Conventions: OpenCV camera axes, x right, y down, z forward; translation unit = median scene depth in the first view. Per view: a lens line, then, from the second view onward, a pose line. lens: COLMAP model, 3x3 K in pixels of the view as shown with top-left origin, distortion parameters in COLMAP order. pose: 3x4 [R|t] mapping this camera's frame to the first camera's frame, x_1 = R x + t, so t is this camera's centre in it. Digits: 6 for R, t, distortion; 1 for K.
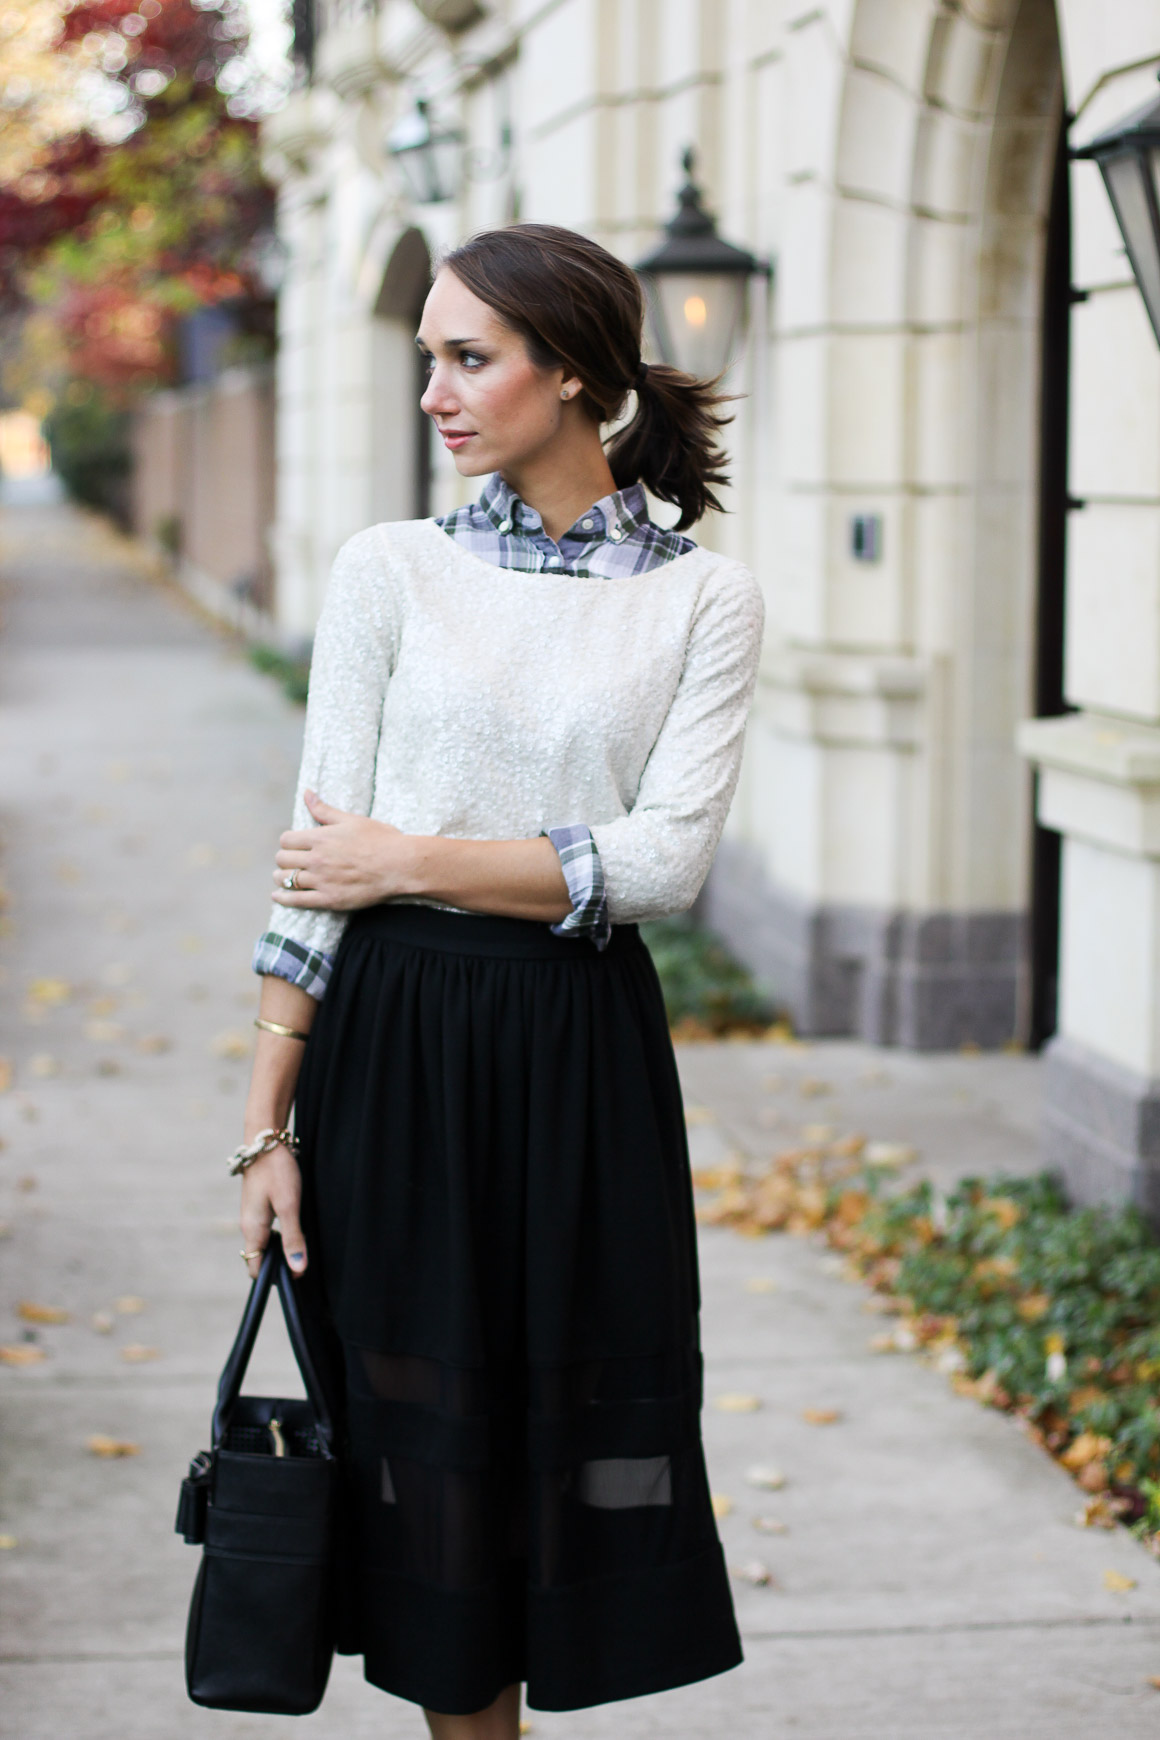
lens RADIAL K [[4114.7, 0, 580.0], [0, 4114.7, 870.0], [0, 0, 1]] dist [-0.097276, 0.143374]
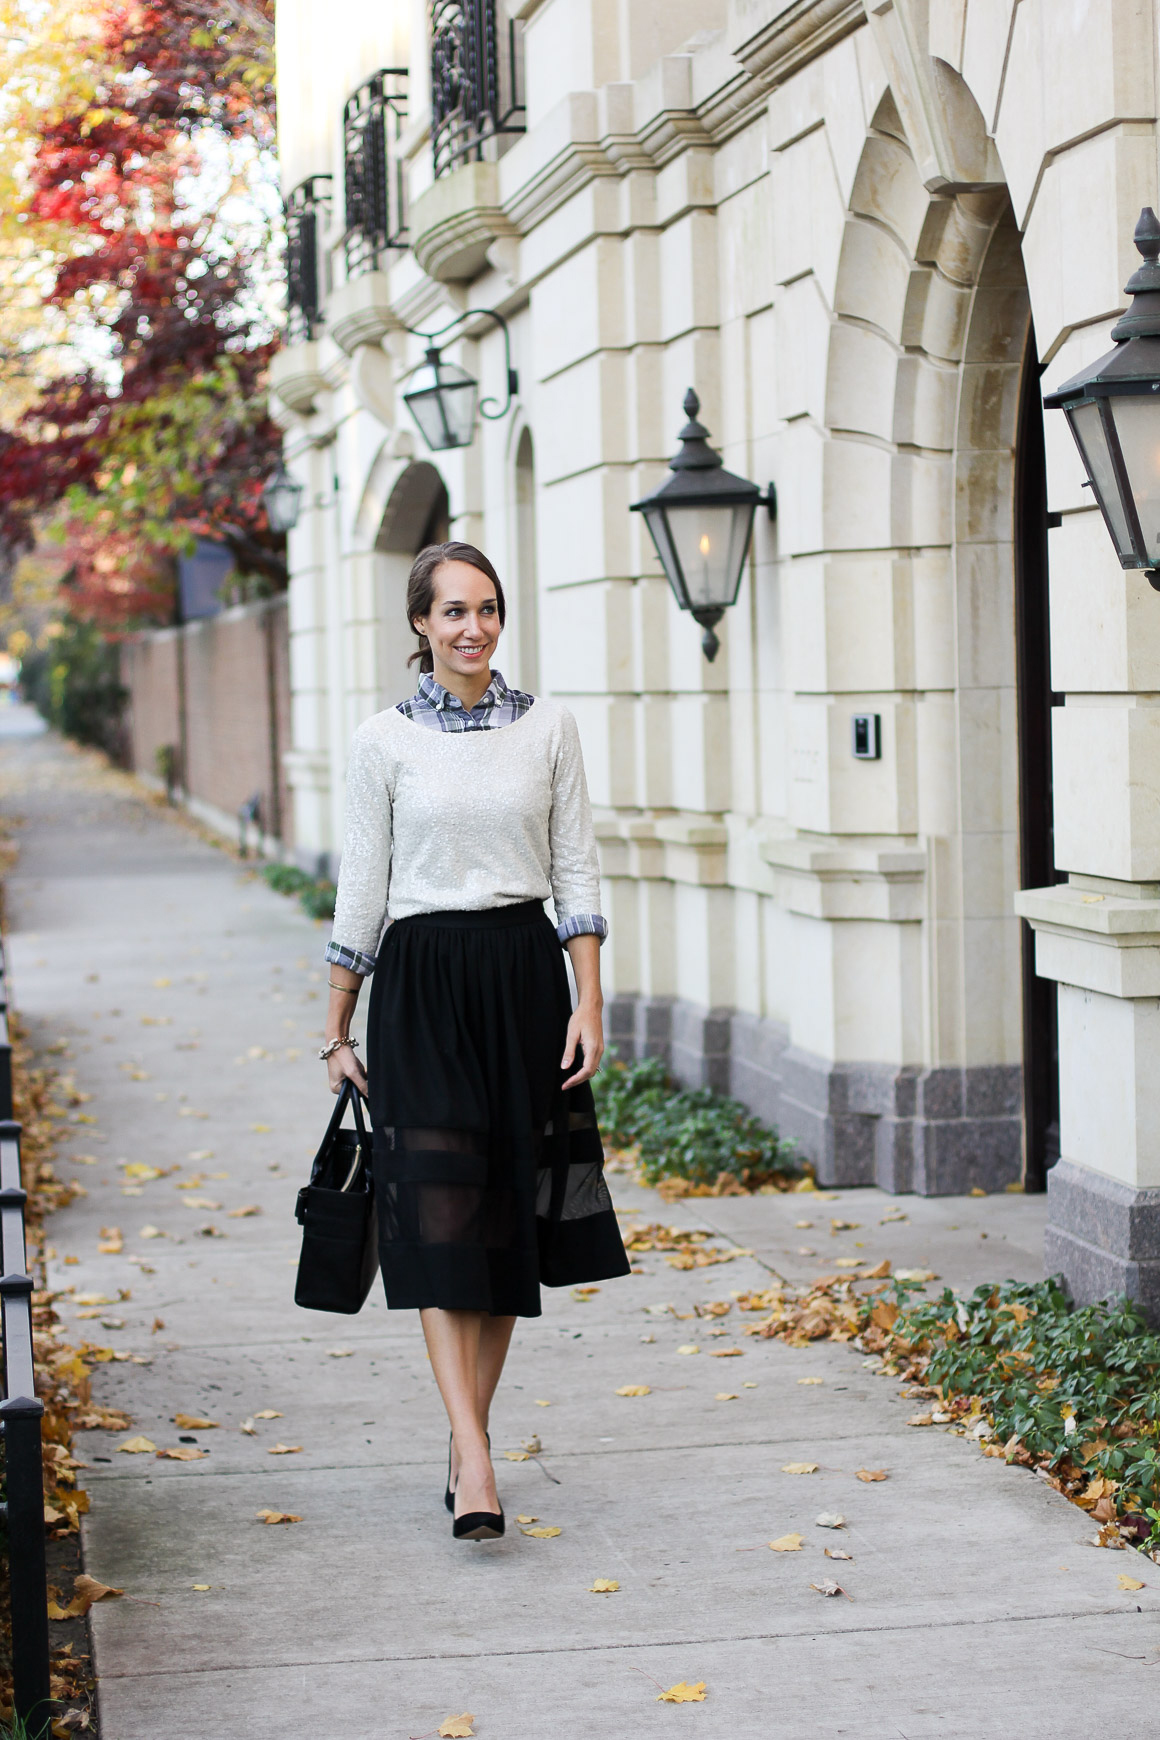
lens RADIAL K [[4114.7, 0, 580.0], [0, 4114.7, 870.0], [0, 0, 1]] dist [-0.097276, 0.143374]
pose [[0.999425, -0.033333, 0.006240, -0.019188], [0.033616, 0.998043, -0.052735, 0.013622], [-0.004470, 0.052915, 0.998589, -0.132964]]
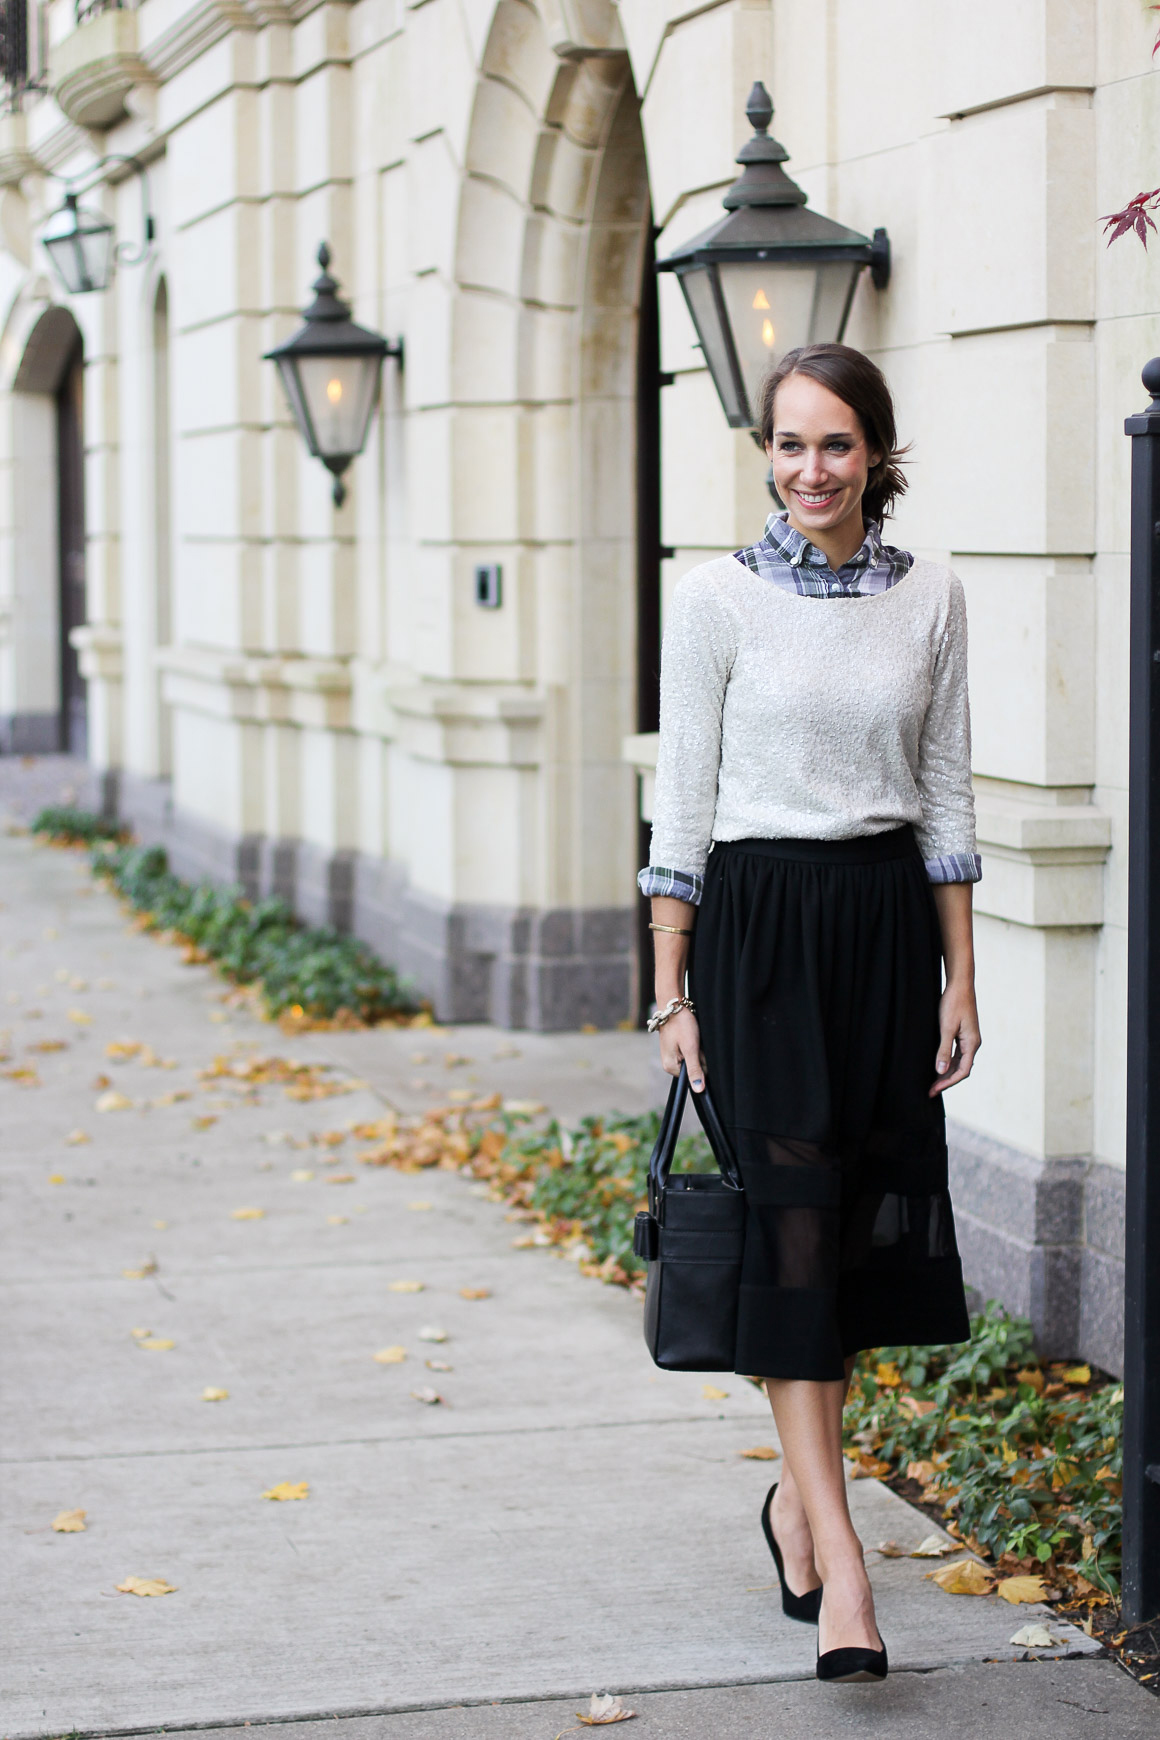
lens RADIAL K [[4114.7, 0, 580.0], [0, 4114.7, 870.0], [0, 0, 1]] dist [-0.097276, 0.143374]
pose [[0.995428, -0.020818, 0.093223, -0.015949], [0.022185, 0.999661, -0.013645, 0.016952], [-0.092907, 0.015650, 0.995552, -0.166563]]
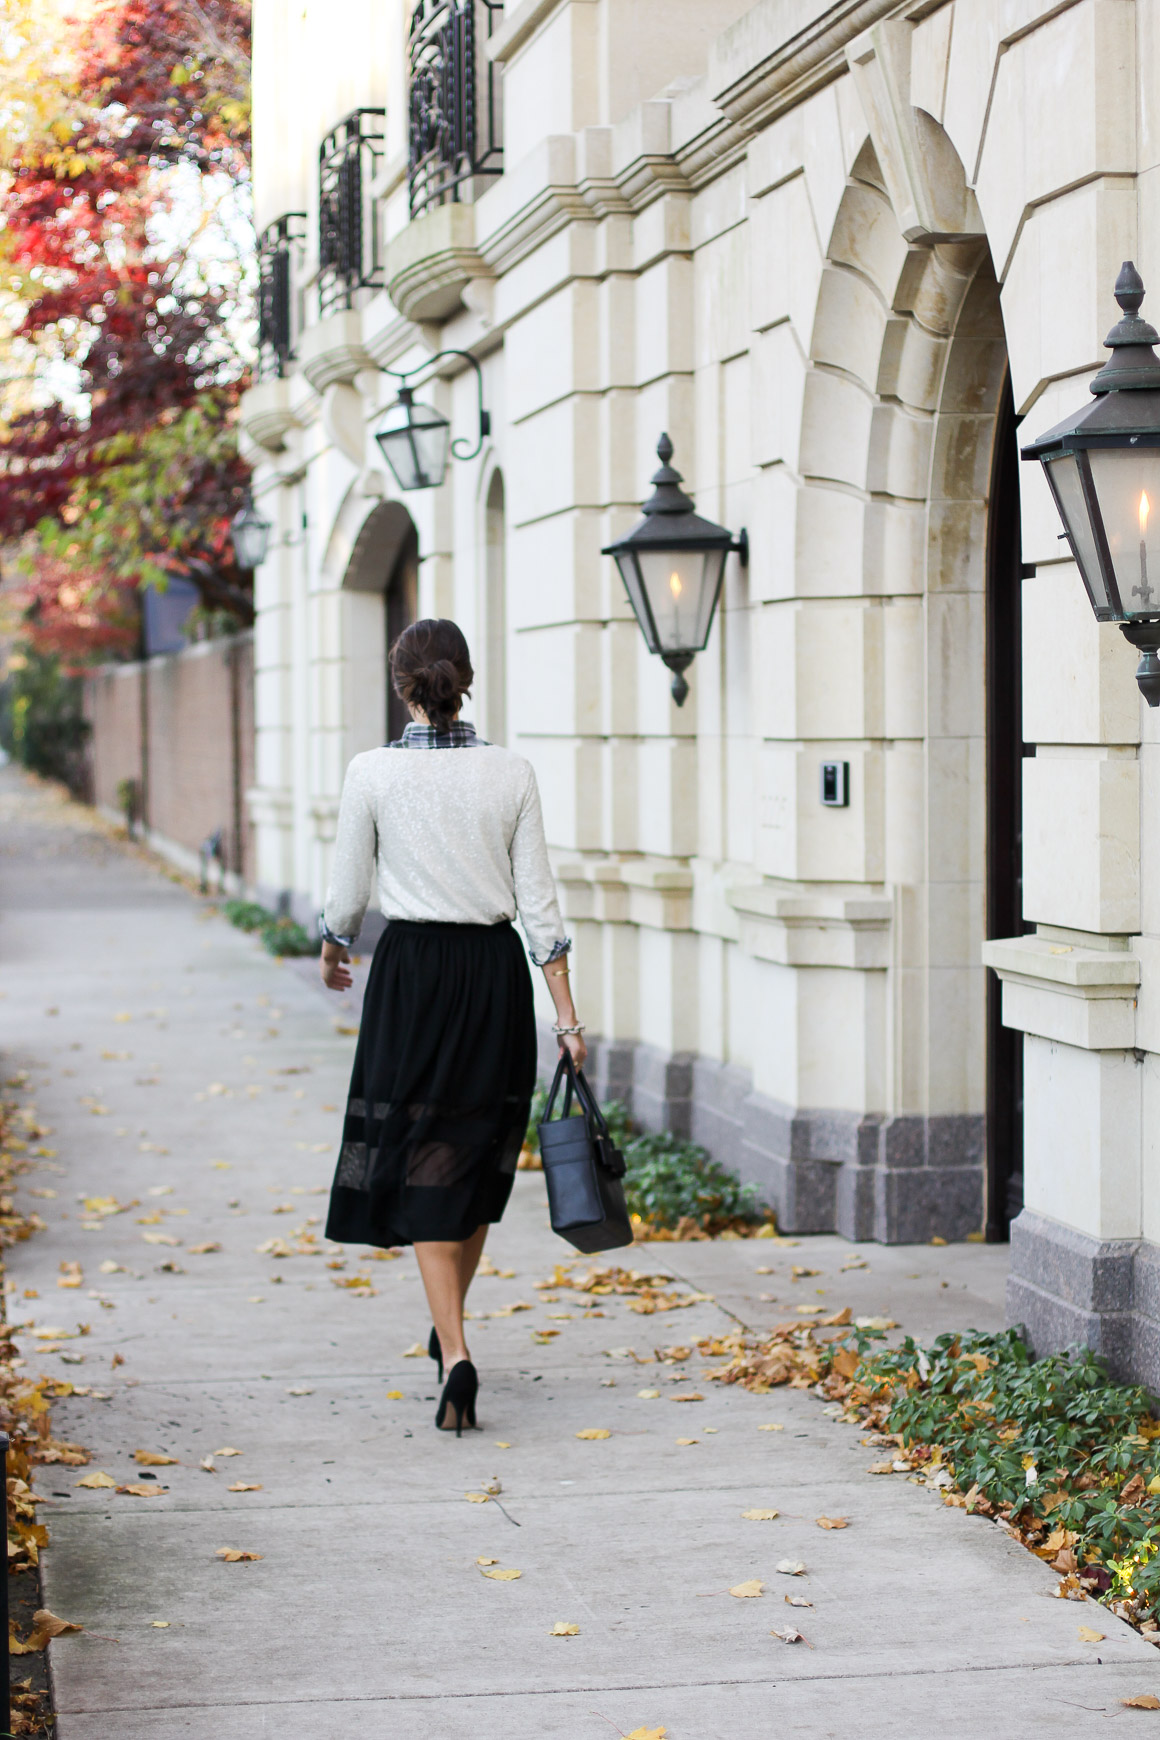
lens RADIAL K [[4114.7, 0, 580.0], [0, 4114.7, 870.0], [0, 0, 1]] dist [-0.097276, 0.143374]
pose [[0.999739, -0.015470, 0.016840, -0.022068], [0.016498, 0.997894, -0.062734, 0.013543], [-0.015834, 0.062995, 0.997888, -0.133040]]
